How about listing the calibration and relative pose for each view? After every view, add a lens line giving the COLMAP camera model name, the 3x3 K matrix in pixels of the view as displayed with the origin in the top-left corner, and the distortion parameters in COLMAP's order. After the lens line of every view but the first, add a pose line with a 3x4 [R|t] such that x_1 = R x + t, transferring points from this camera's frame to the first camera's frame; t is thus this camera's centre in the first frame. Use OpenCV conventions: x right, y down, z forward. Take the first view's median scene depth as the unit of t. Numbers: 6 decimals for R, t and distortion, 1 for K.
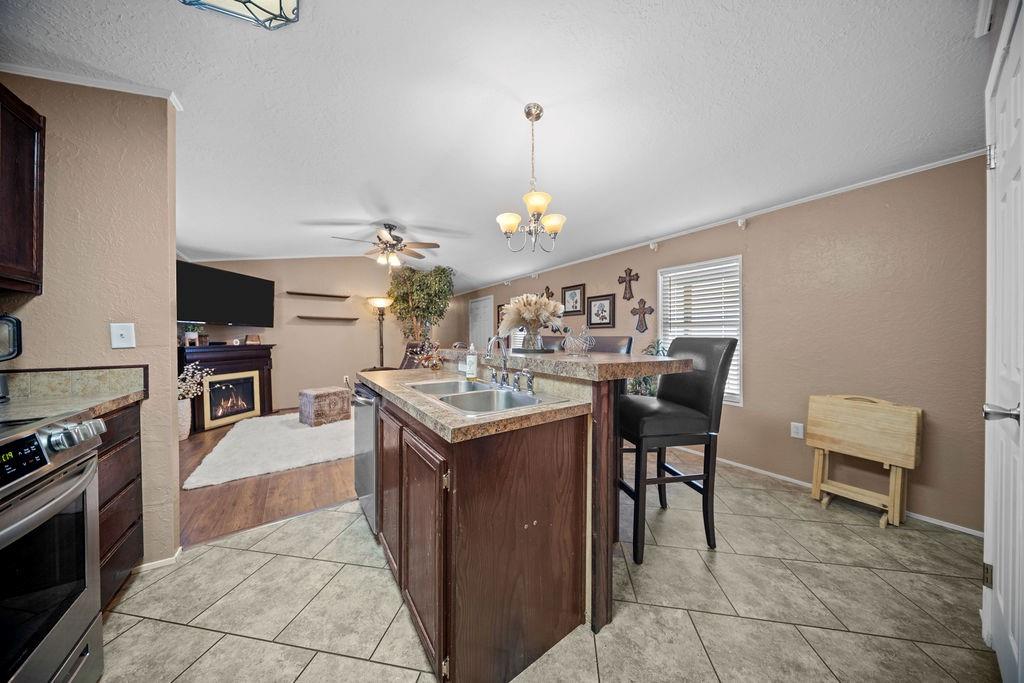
lens RADIAL K [[302.1, 0, 516.0], [0, 302.1, 340.9], [0, 0, 1]] dist [0.004844, -0.002021]
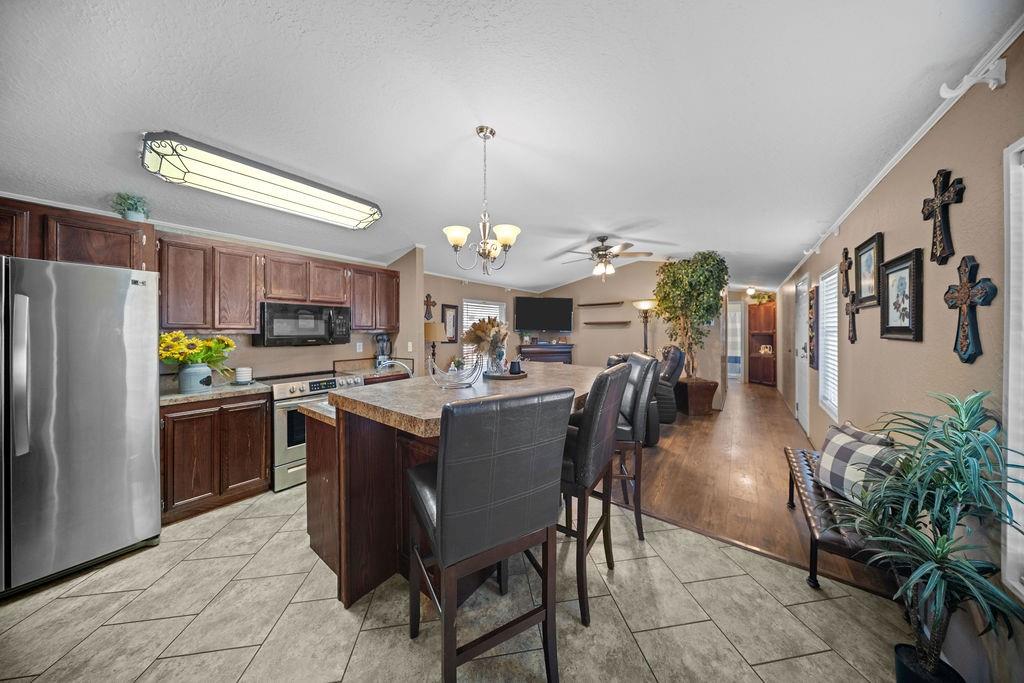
lens RADIAL K [[302.1, 0, 509.8], [0, 302.1, 331.9], [0, 0, 1]] dist [0.004844, -0.002021]
pose [[0.286510, 0.000309, -0.958077, 0.543650], [0.002129, 0.999997, 0.000960, -0.057388], [0.958075, -0.002315, 0.286509, 0.421039]]
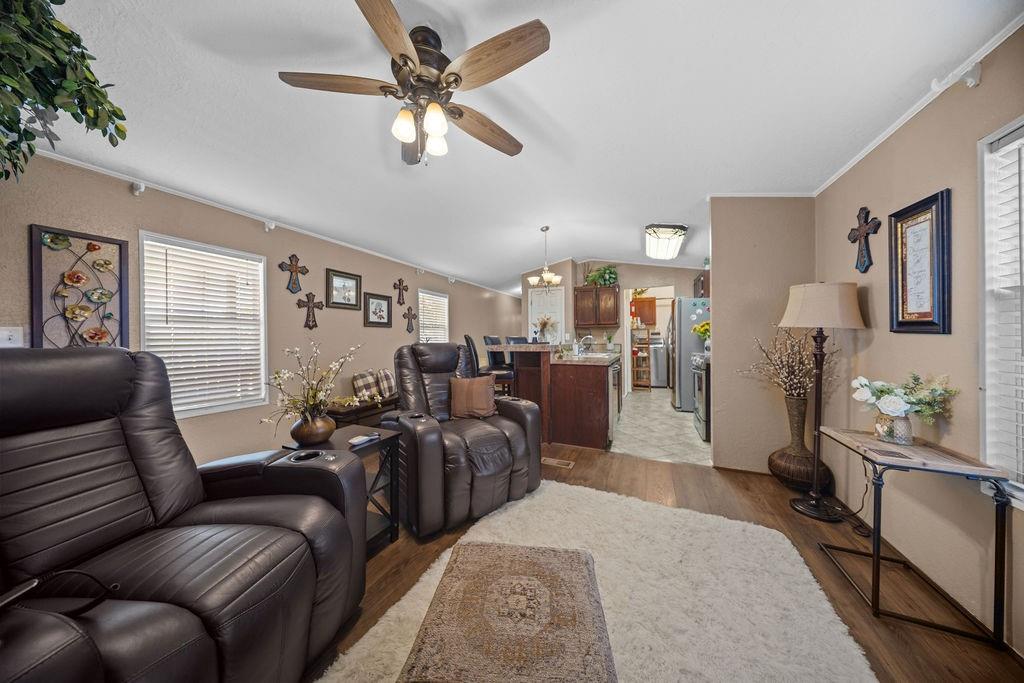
lens RADIAL K [[302.1, 0, 519.7], [0, 302.1, 336.8], [0, 0, 1]] dist [0.004844, -0.002021]
pose [[-0.514140, 0.004382, 0.857695, -0.863749], [0.010362, 0.999946, 0.001102, -0.007192], [-0.857644, 0.009454, -0.514158, 1.180995]]
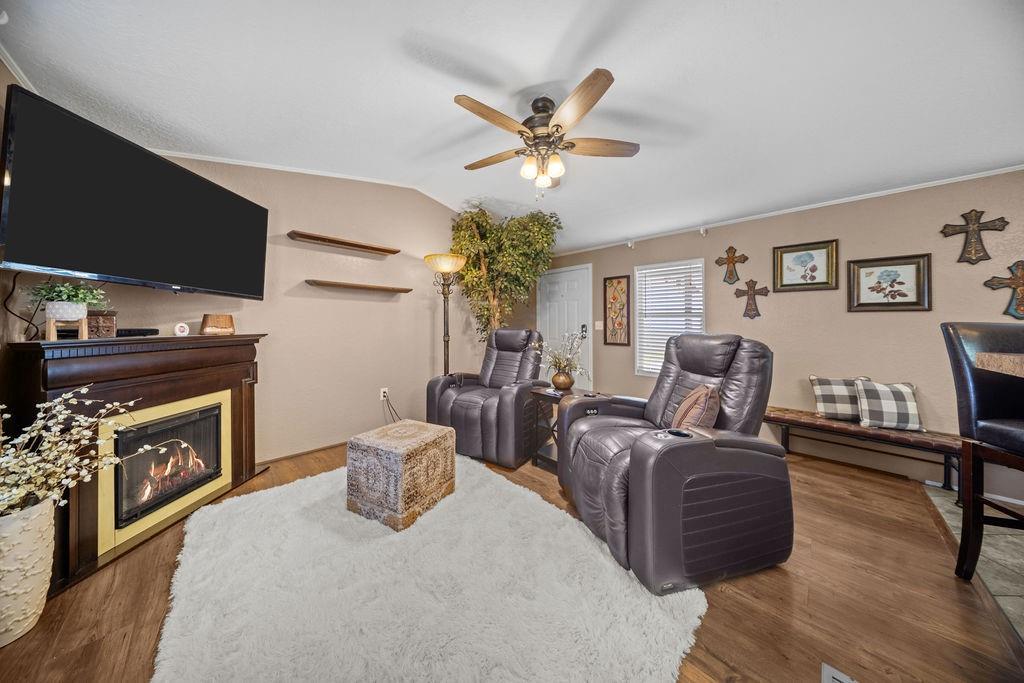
lens RADIAL K [[302.1, 0, 514.0], [0, 302.1, 320.2], [0, 0, 1]] dist [0.004844, -0.002021]
pose [[0.987365, 0.011782, 0.158024, -0.589126], [-0.008247, 0.999701, -0.023010, -0.004572], [-0.158248, 0.021416, 0.987167, 0.550016]]
